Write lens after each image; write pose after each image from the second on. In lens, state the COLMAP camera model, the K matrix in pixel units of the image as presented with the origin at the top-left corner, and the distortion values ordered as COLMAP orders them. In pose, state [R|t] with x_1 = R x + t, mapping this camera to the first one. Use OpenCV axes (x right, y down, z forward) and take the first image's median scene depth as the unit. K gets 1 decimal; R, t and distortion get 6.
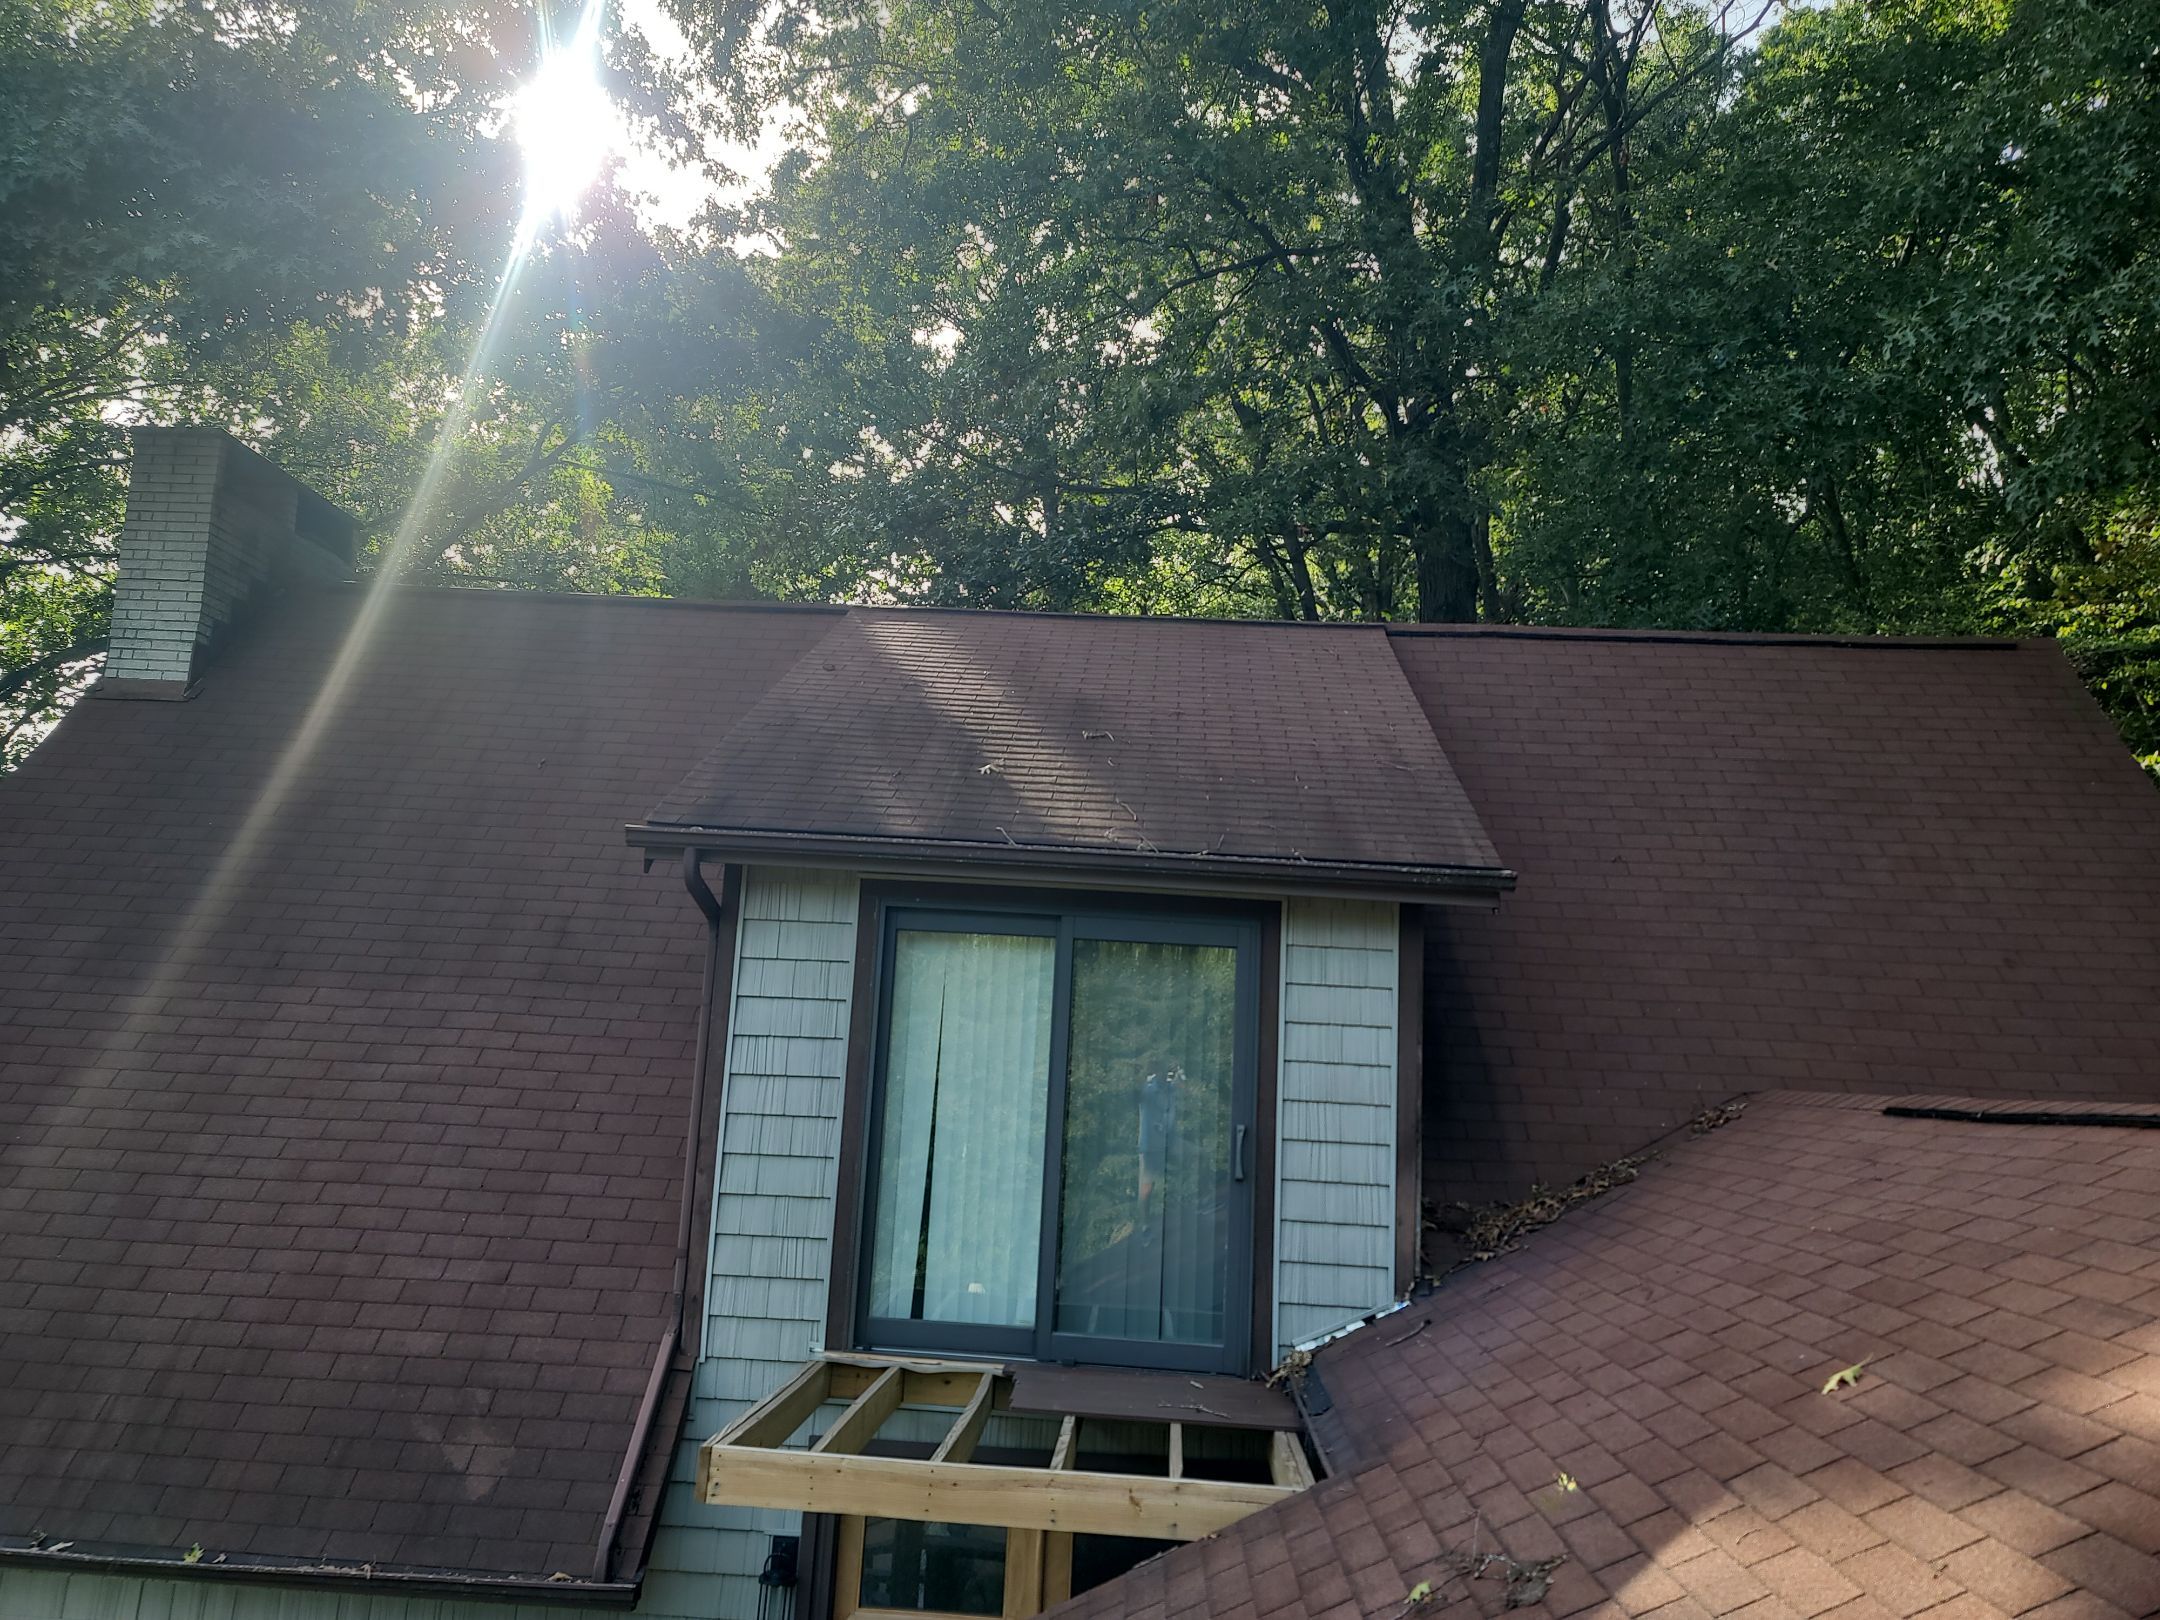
lens RADIAL K [[1590.3, 0, 1047.5], [0, 1590.3, 773.2], [0, 0, 1]] dist [0.073898, -0.043988]
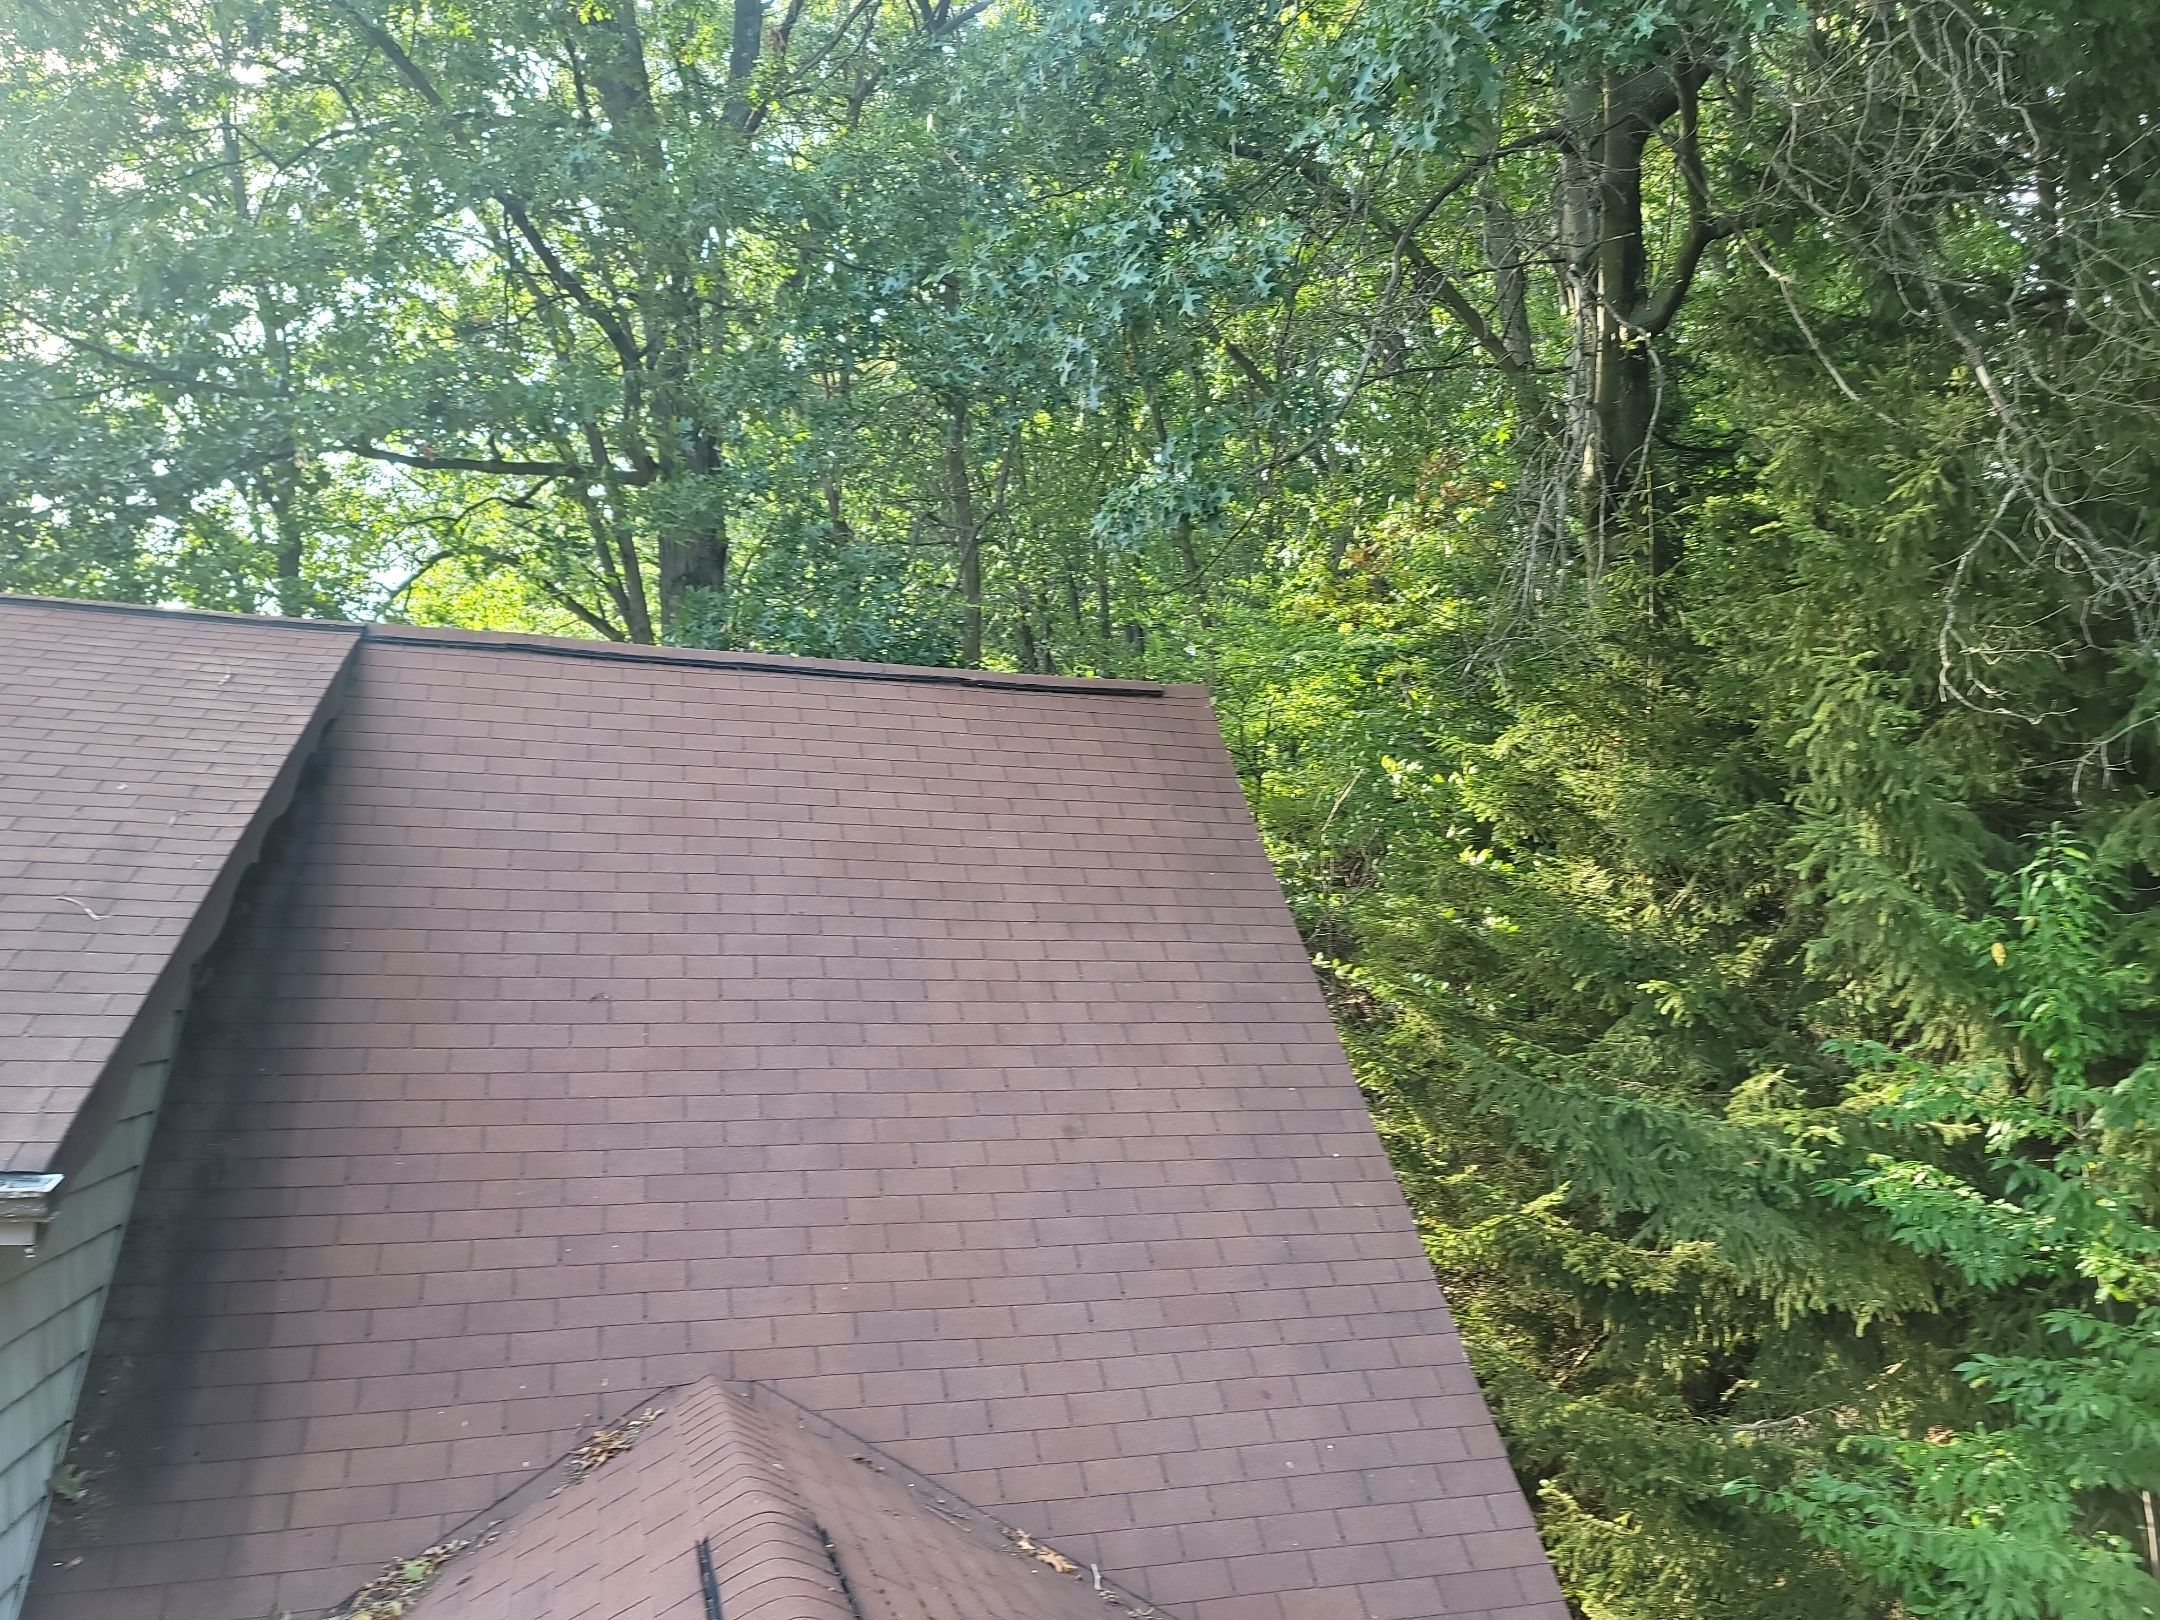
lens RADIAL K [[1590.3, 0, 1034.9], [0, 1590.3, 808.4], [0, 0, 1]] dist [0.073898, -0.043988]
pose [[0.942008, 0.005611, 0.335543, 0.304150], [-0.024478, 0.998346, 0.052026, -0.070817], [-0.334696, -0.057223, 0.940587, 0.288086]]
